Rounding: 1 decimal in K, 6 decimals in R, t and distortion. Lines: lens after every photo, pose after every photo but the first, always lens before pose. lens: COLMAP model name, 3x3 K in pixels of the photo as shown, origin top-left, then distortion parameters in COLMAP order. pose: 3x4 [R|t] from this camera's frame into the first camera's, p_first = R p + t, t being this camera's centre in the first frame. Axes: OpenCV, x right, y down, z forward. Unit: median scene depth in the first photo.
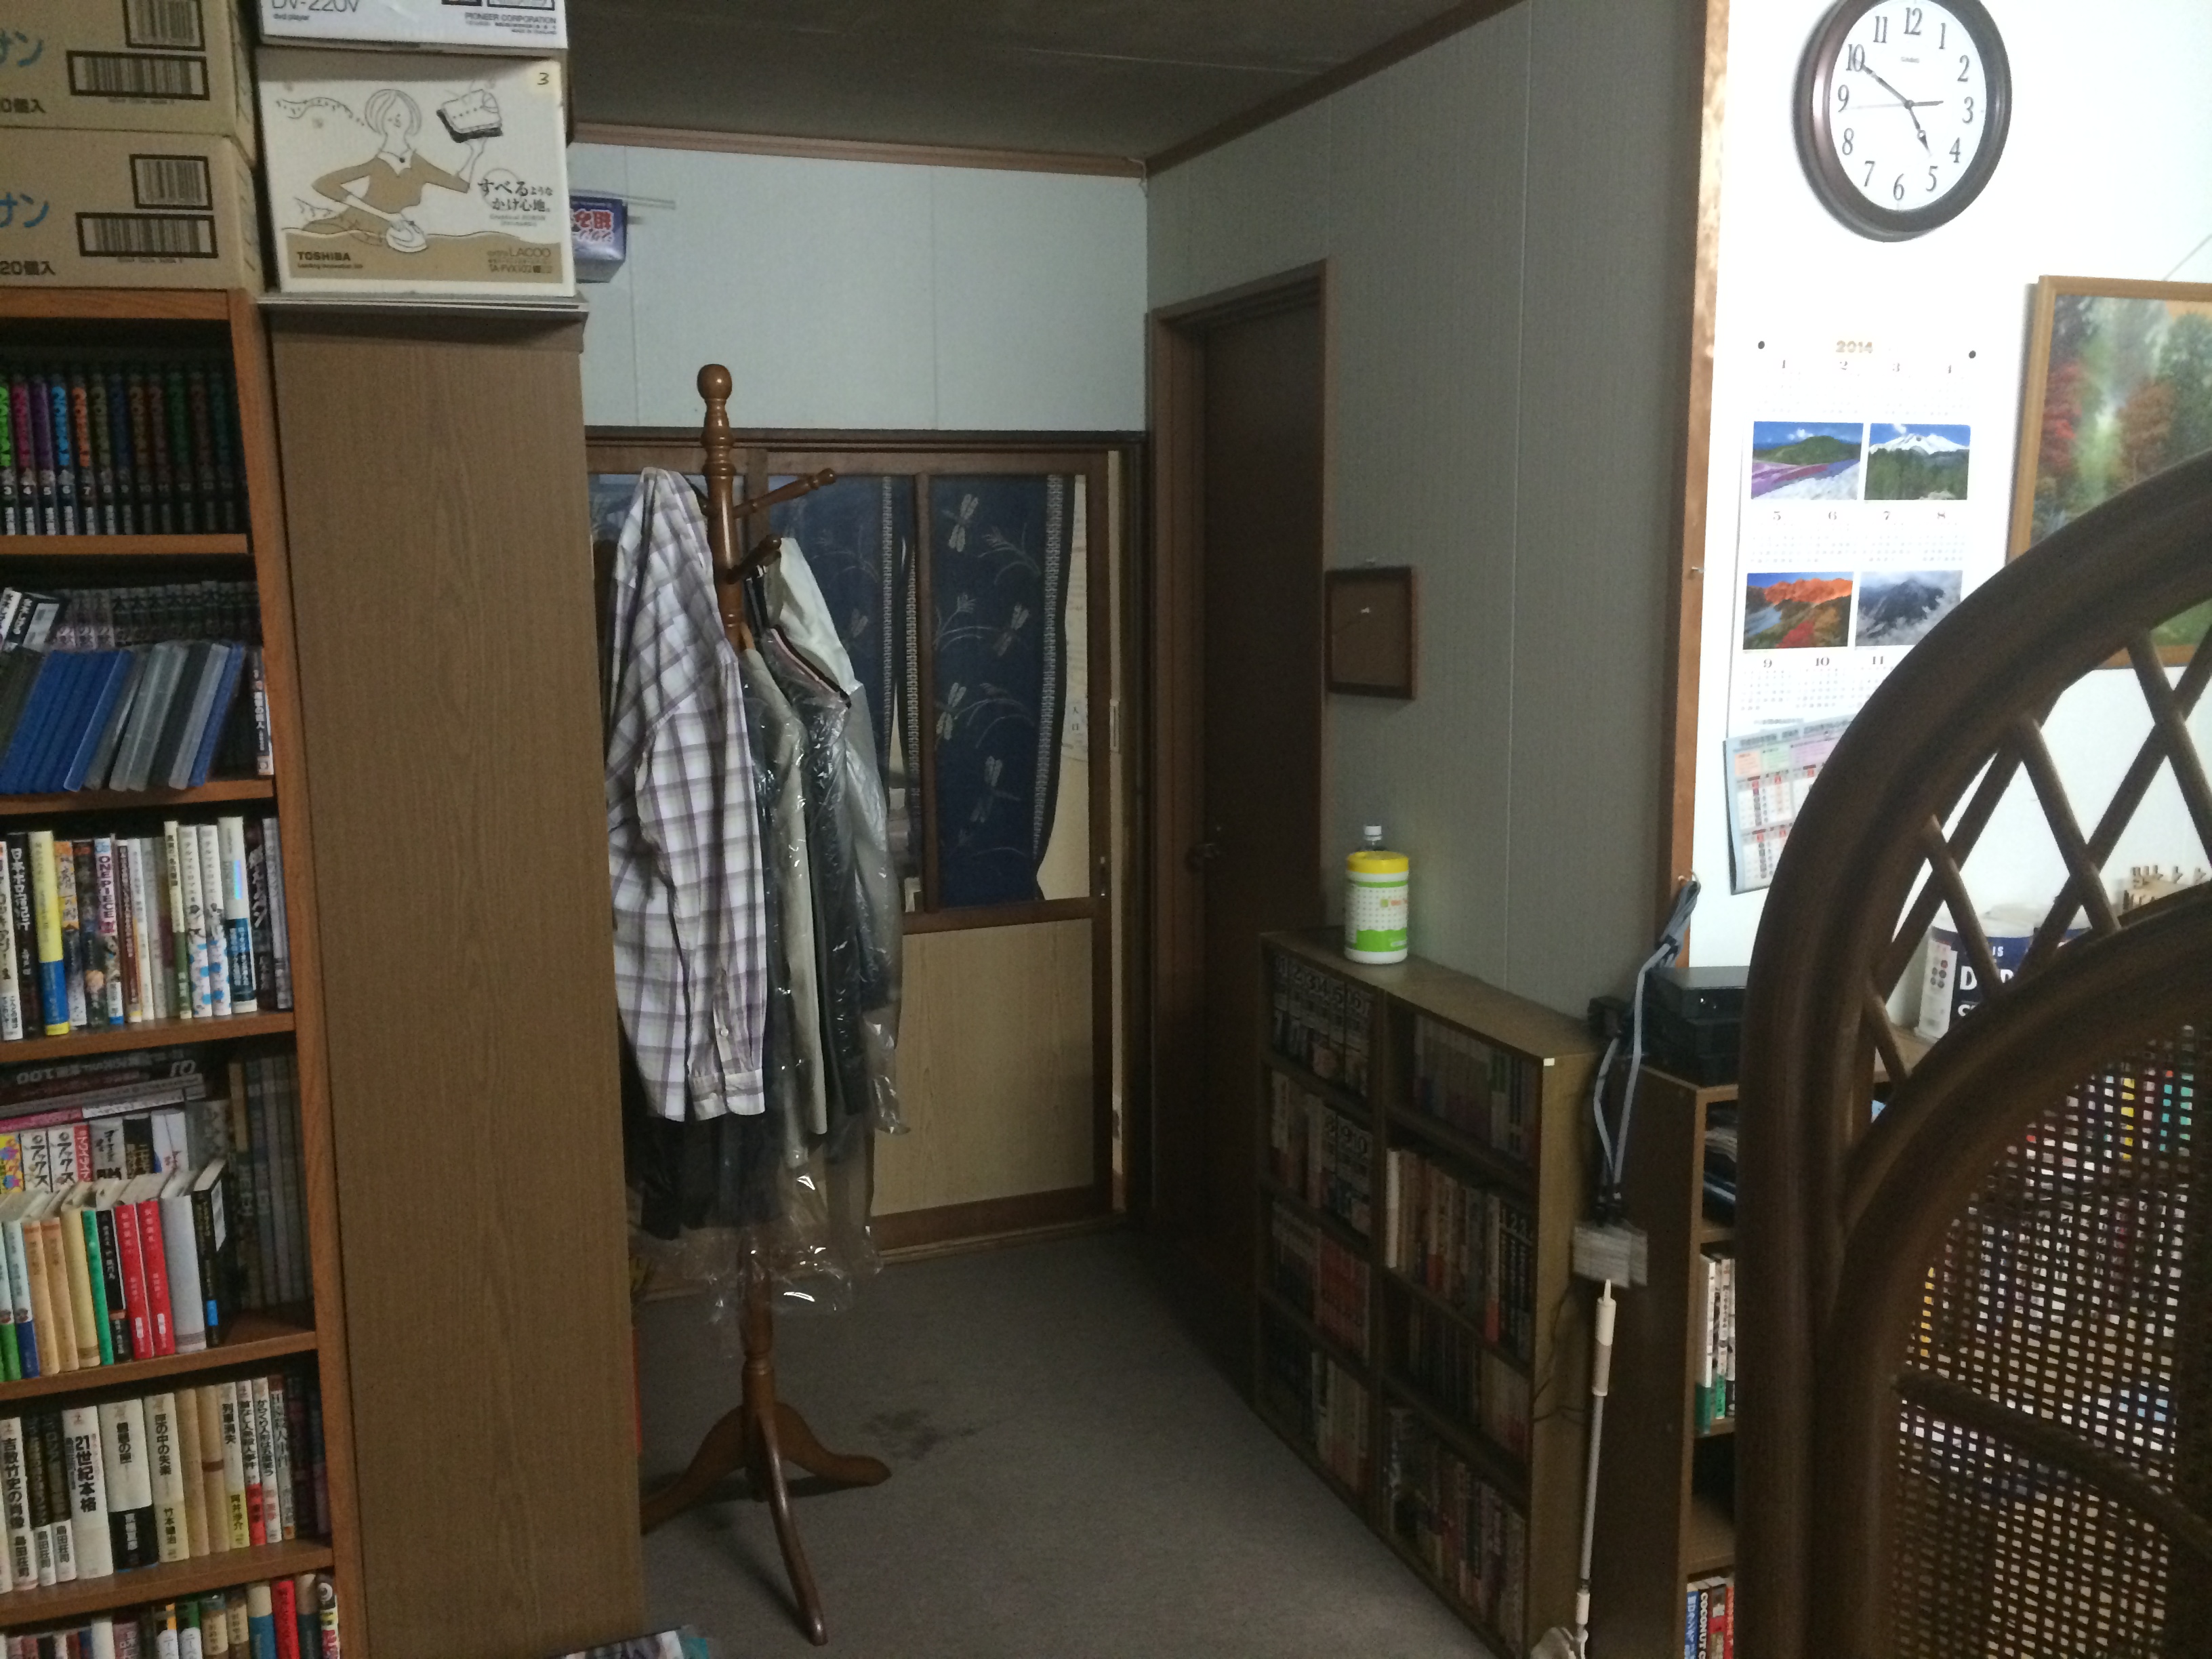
lens RADIAL K [[1880.7, 0, 1101.8], [0, 1880.7, 824.1], [0, 0, 1]] dist [0.089893, -0.118191]
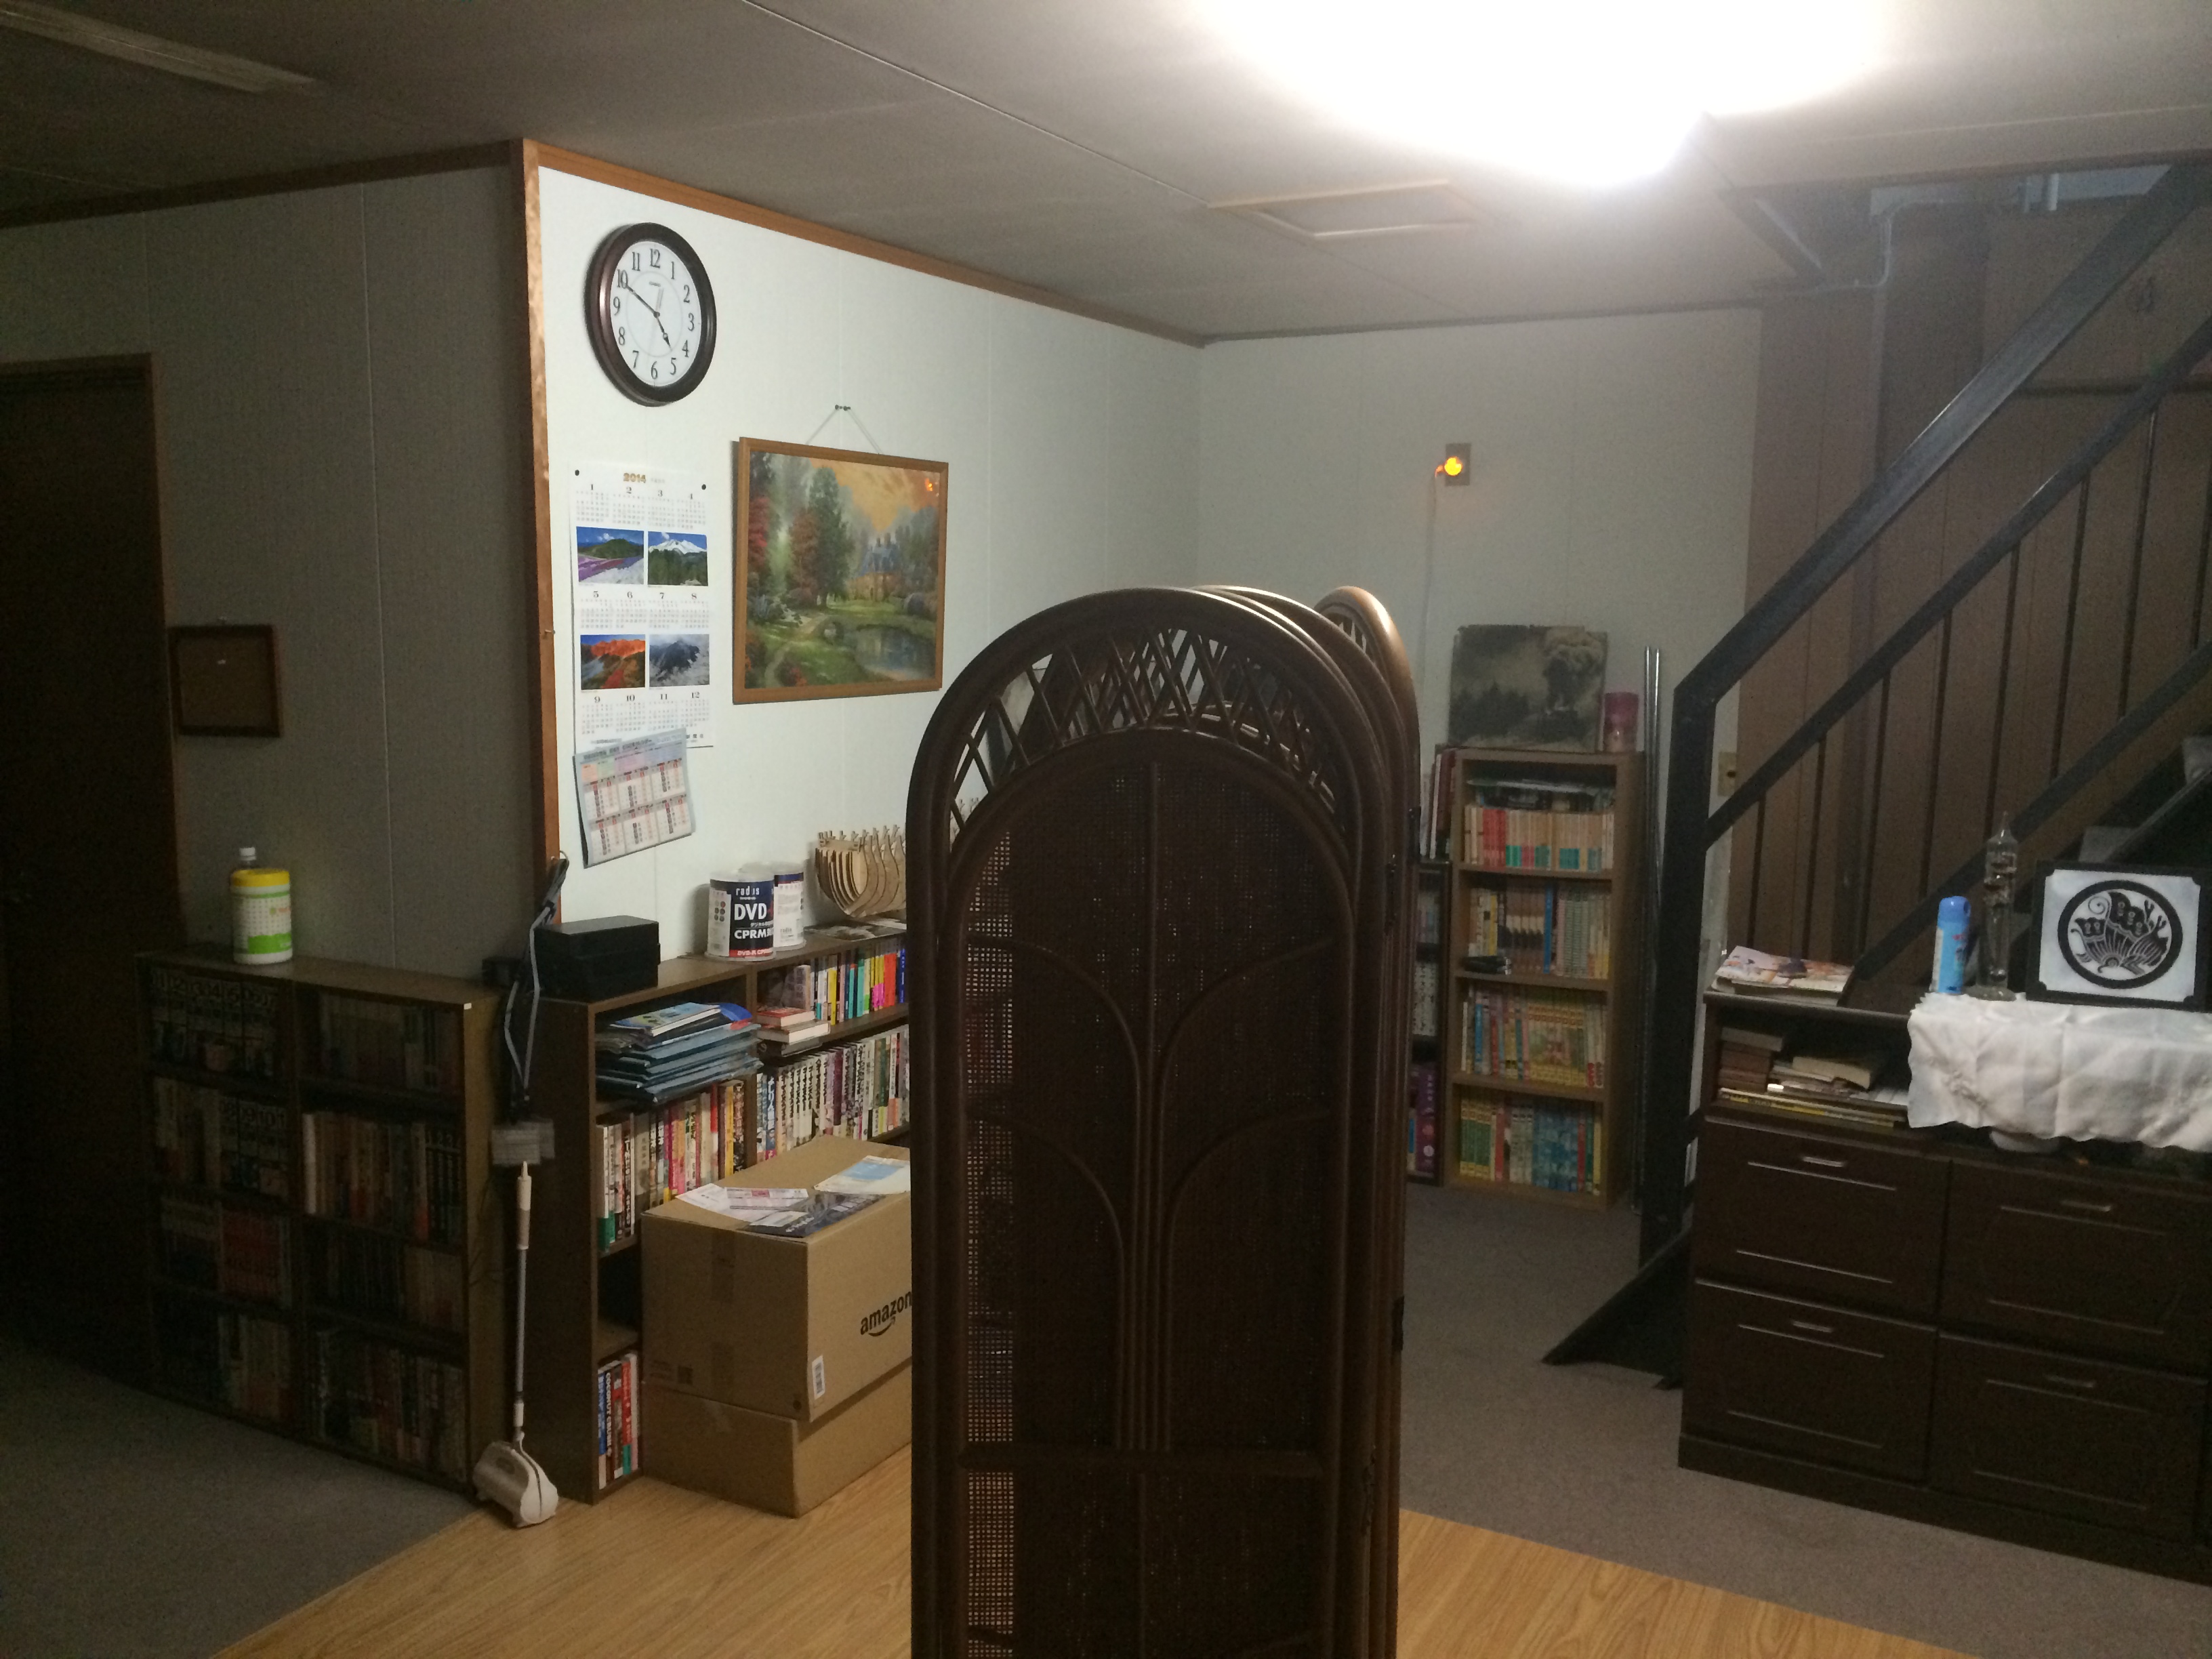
lens RADIAL K [[1880.7, 0, 1101.8], [0, 1880.7, 824.1], [0, 0, 1]] dist [0.089893, -0.118191]
pose [[0.752131, -0.062751, 0.656020, -0.276551], [0.080793, 0.996727, 0.002711, 0.031156], [-0.654043, 0.050963, 0.754739, -0.273231]]
